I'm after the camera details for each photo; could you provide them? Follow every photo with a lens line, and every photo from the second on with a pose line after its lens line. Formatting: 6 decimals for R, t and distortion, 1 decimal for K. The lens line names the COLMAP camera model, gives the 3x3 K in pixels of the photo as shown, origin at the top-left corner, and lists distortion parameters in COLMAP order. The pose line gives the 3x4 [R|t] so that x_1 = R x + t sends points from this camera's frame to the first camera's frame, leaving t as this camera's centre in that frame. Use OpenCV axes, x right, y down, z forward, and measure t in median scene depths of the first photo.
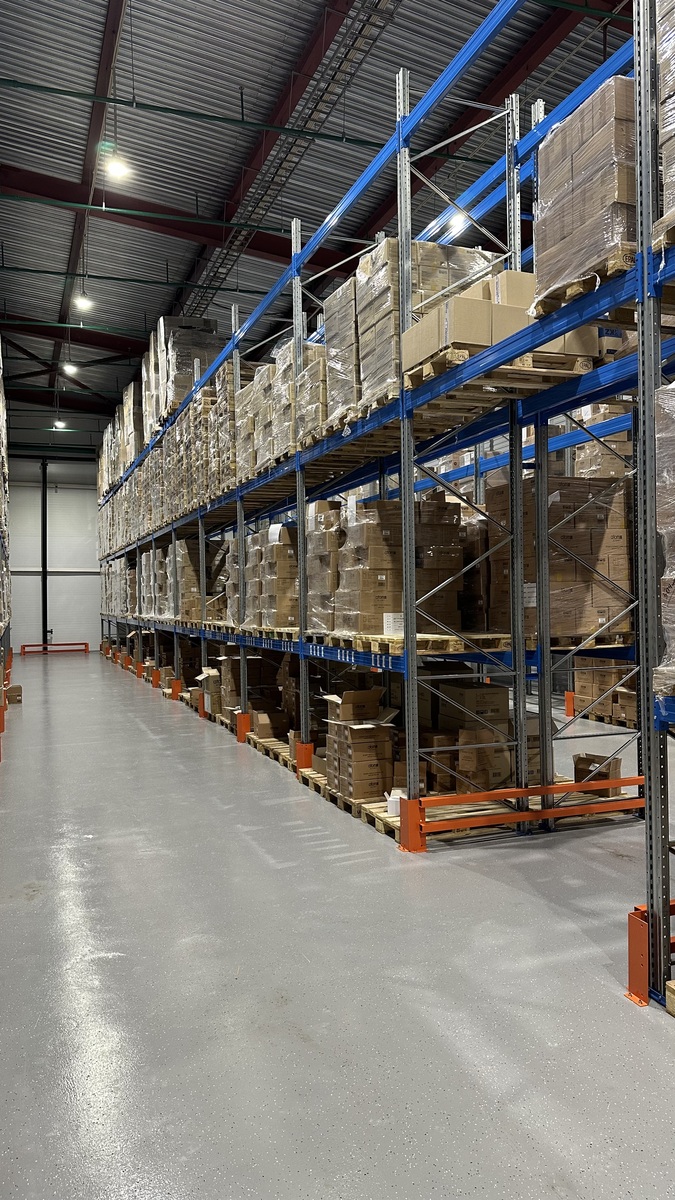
lens RADIAL K [[877.0, 0, 333.5], [0, 877.0, 600.4], [0, 0, 1]] dist [0.012238, -0.002025]
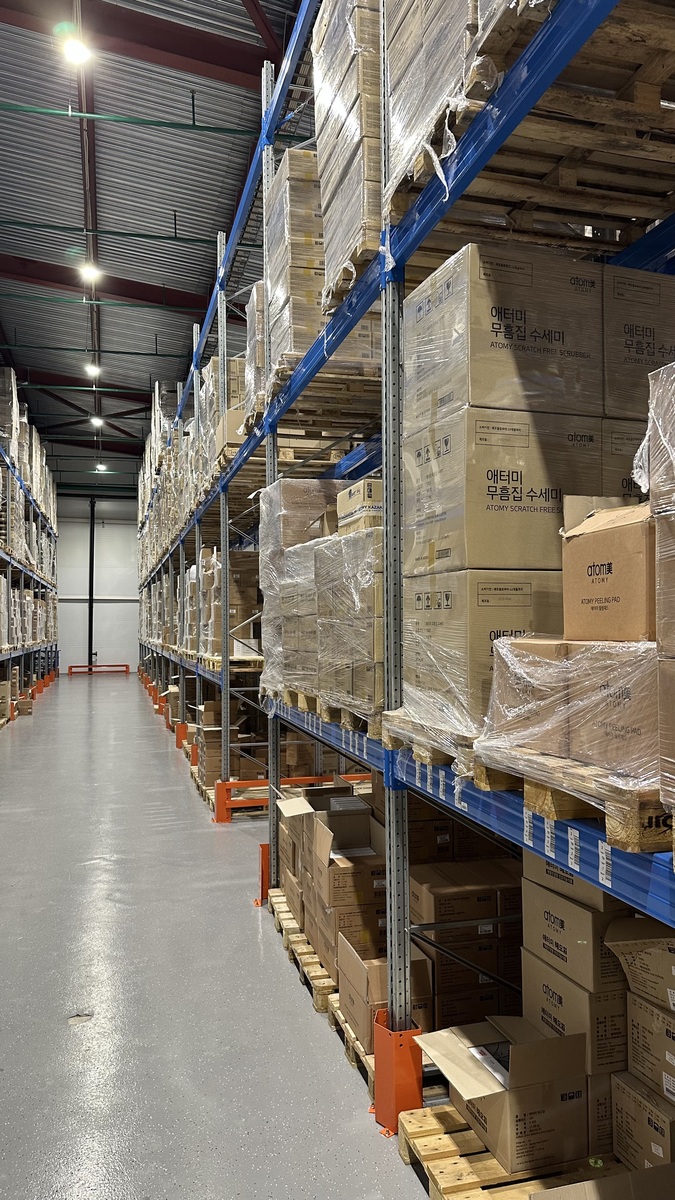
lens RADIAL K [[877.0, 0, 341.6], [0, 877.0, 601.1], [0, 0, 1]] dist [0.012238, -0.002025]
pose [[0.995735, 0.003916, -0.092173, 0.089360], [-0.006527, 0.999585, -0.028049, -0.001948], [0.092025, 0.028531, 0.995348, -0.068204]]
